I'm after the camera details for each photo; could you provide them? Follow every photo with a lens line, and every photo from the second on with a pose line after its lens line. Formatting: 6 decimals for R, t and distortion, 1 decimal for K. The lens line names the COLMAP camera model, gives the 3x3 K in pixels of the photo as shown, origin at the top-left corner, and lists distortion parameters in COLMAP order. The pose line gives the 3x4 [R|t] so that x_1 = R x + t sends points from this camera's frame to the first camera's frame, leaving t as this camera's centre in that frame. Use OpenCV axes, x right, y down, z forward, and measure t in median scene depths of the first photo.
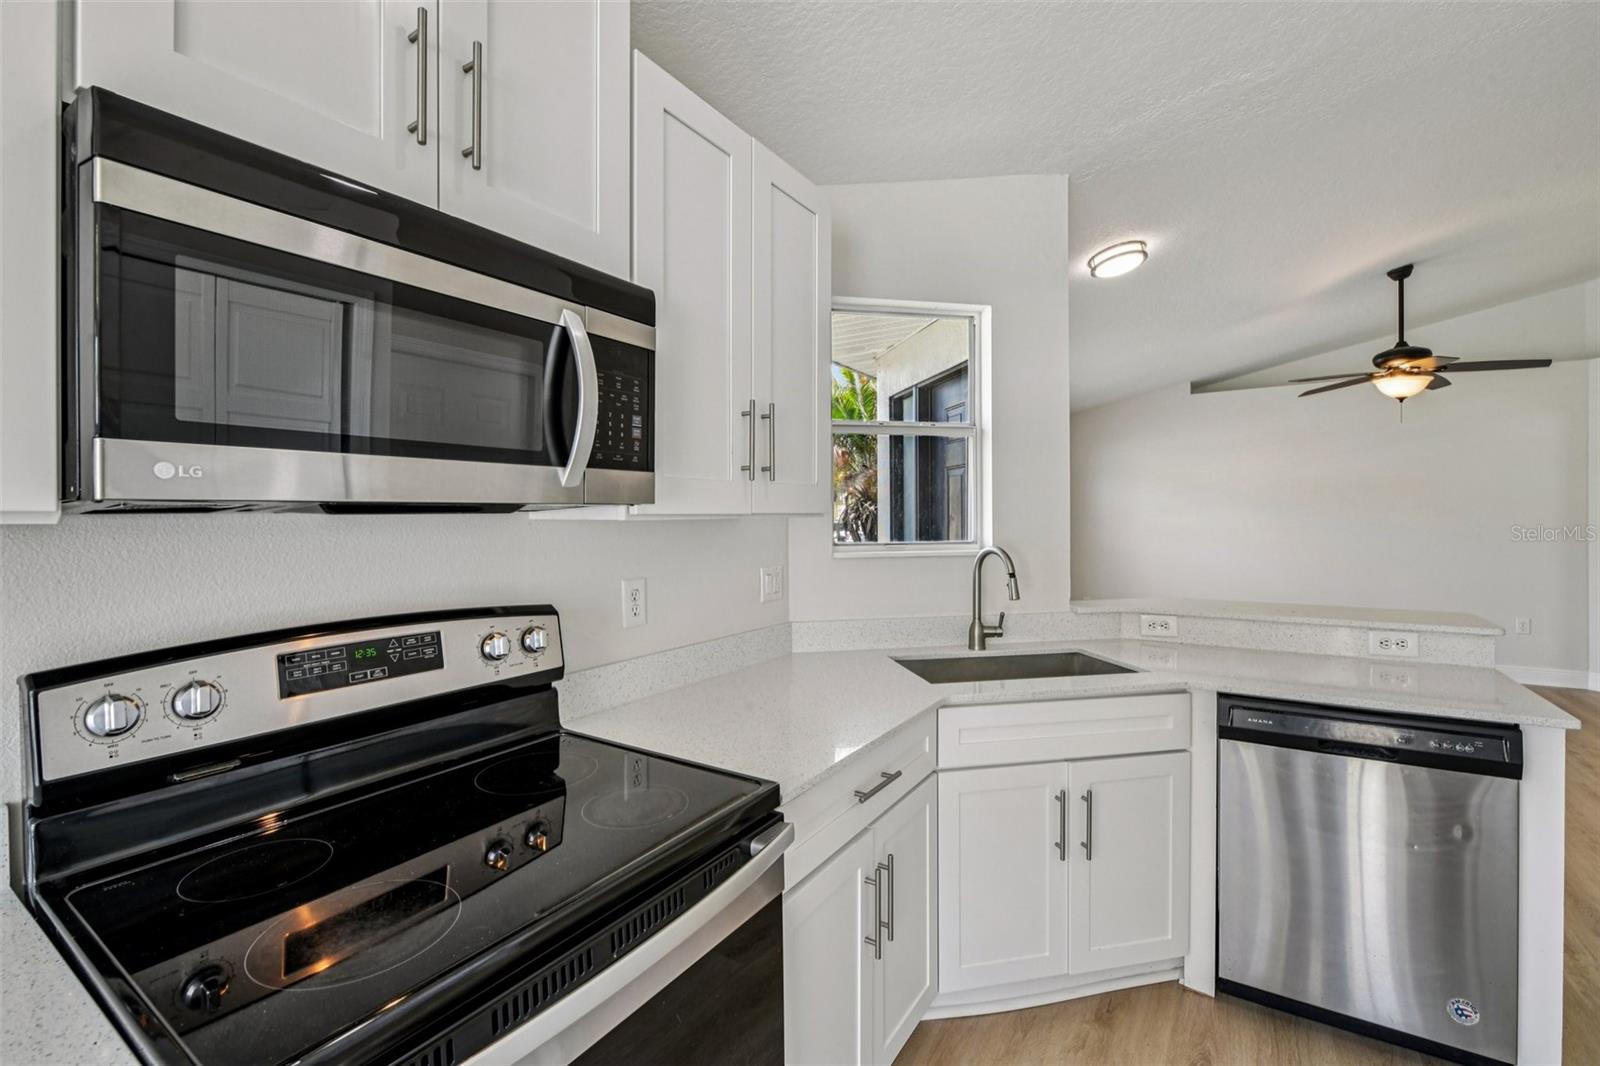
lens RADIAL K [[690.1, 0, 797.9], [0, 690.1, 531.0], [0, 0, 1]] dist [-0.000415, -0.000078]
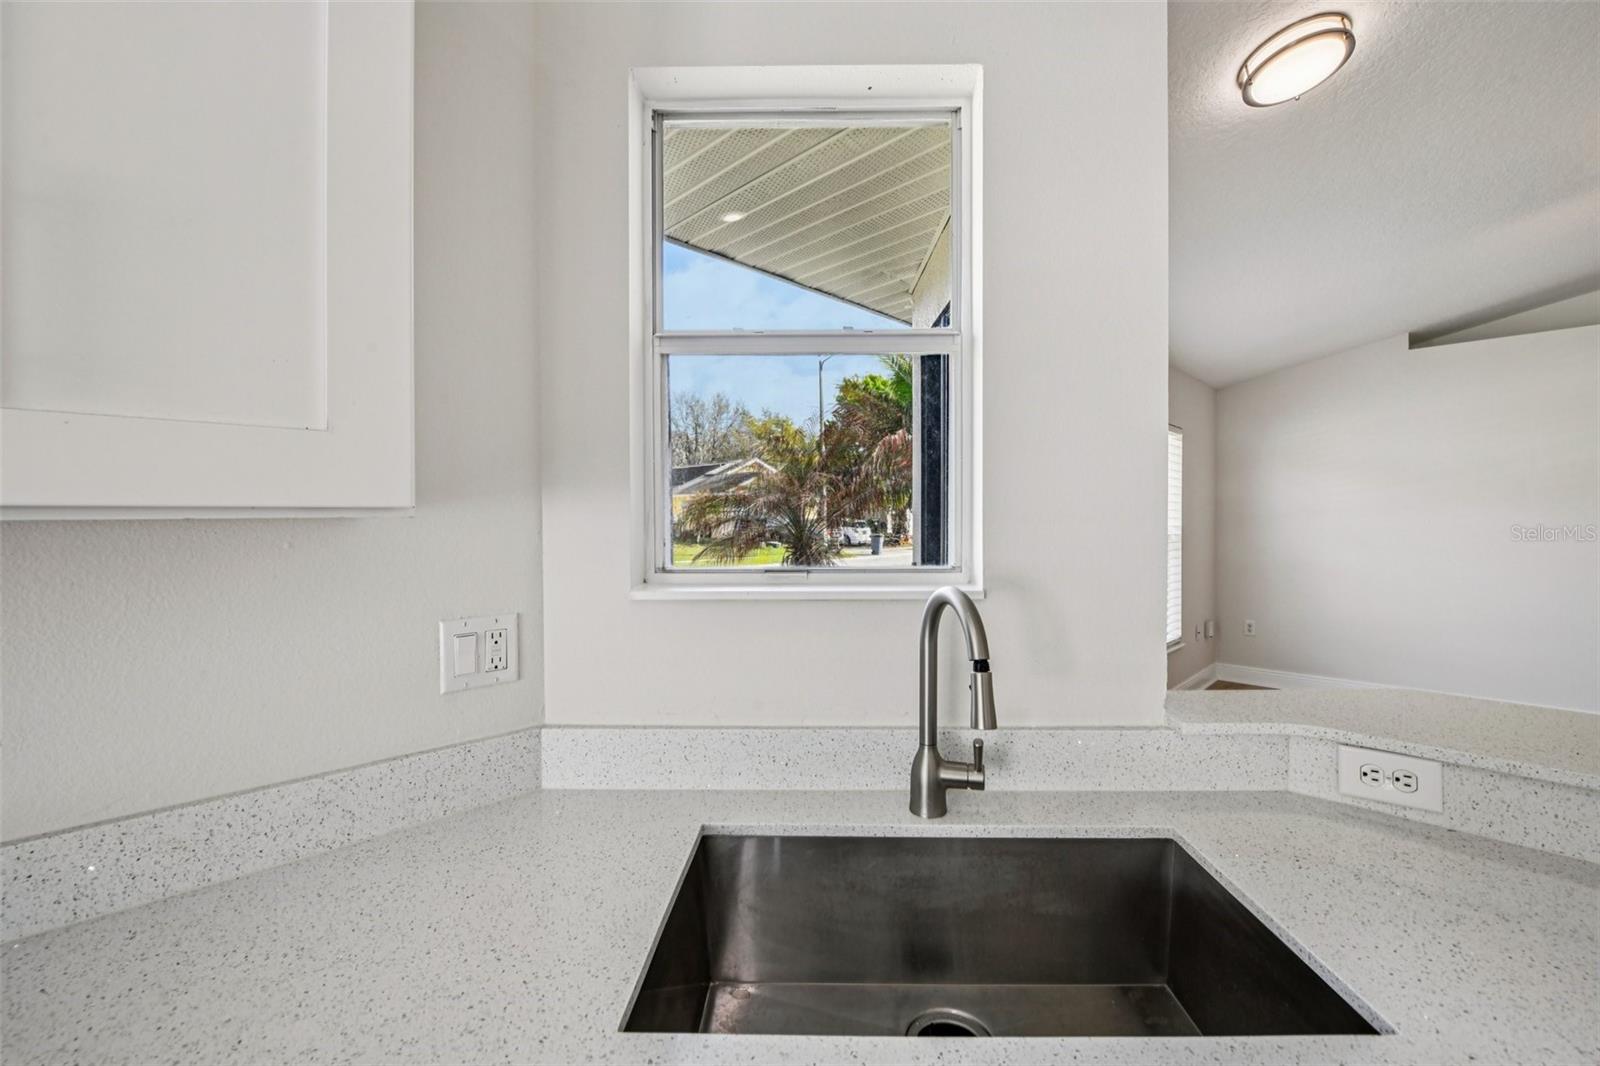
lens RADIAL K [[663.0, 0, 800.0], [0, 663.0, 533.0], [0, 0, 1]] dist [-0.001302, -0.008194]
pose [[0.977558, 0.010350, -0.210413, 0.271375], [-0.008646, 0.999922, 0.009018, -0.014412], [0.210490, -0.006997, 0.977571, 0.567750]]
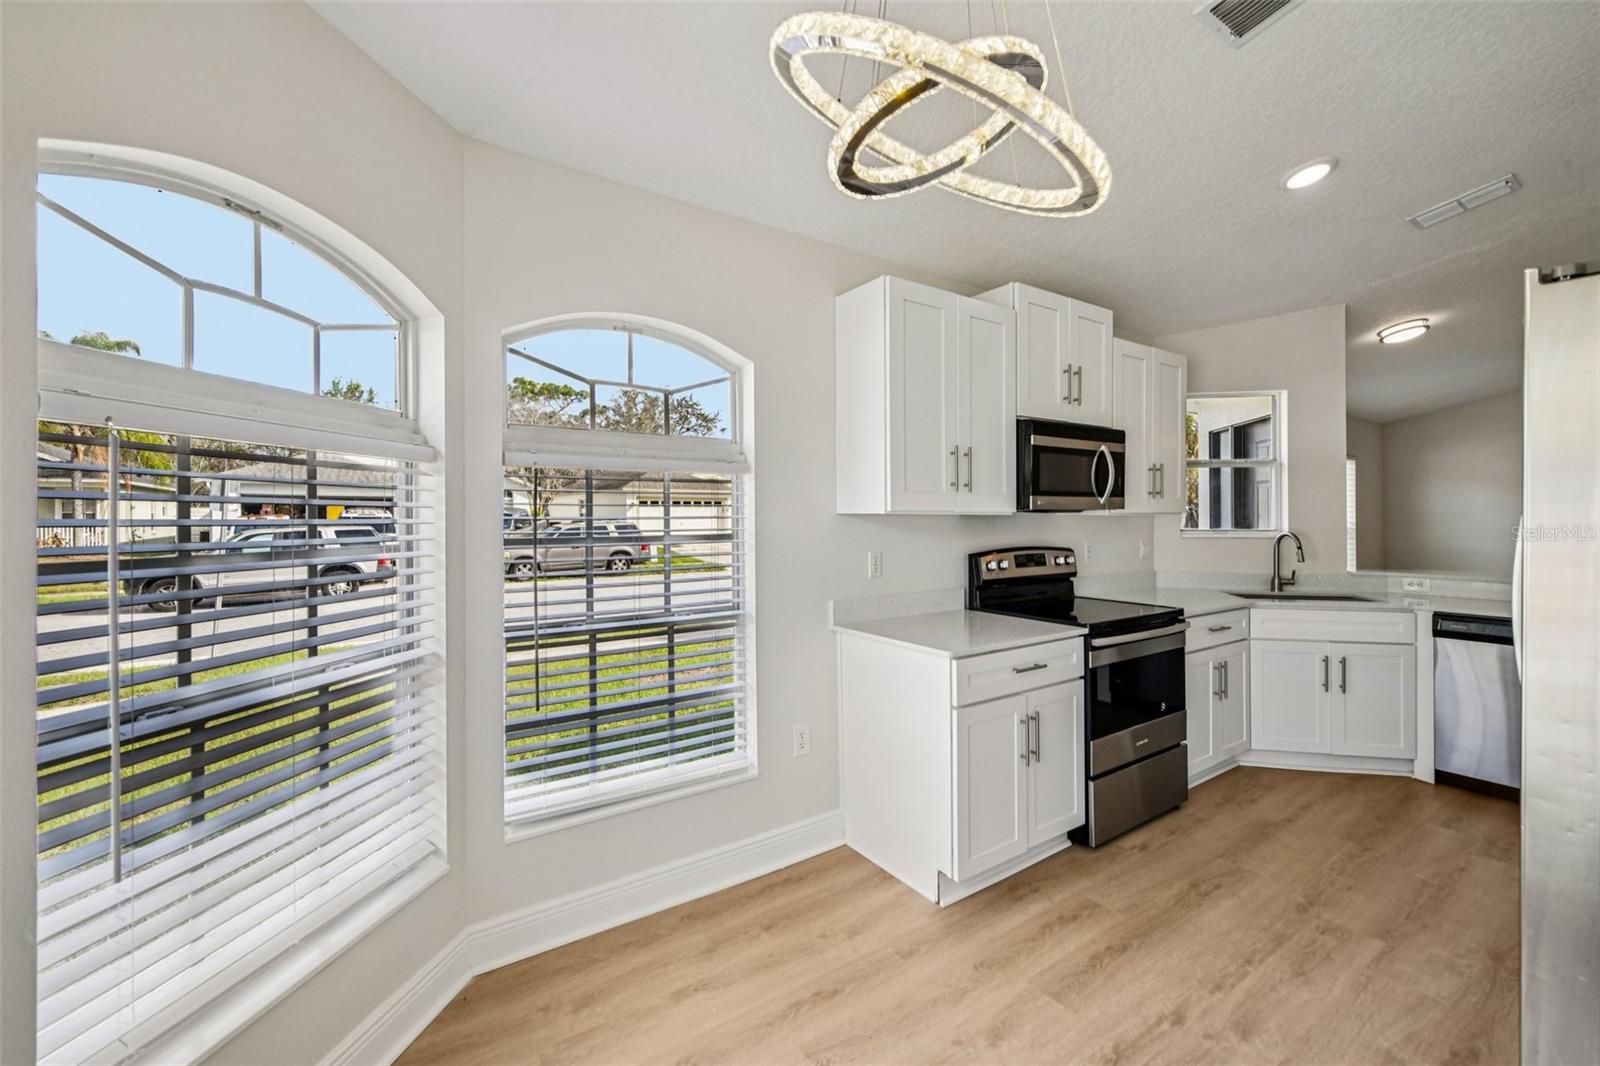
lens RADIAL K [[664.7, 0, 795.4], [0, 664.7, 514.8], [0, 0, 1]] dist [0.002578, 0.000233]
pose [[0.922519, 0.004670, -0.385924, -0.213045], [-0.012948, 0.999738, -0.018852, 0.026765], [0.385735, 0.022388, 0.922338, -1.023636]]
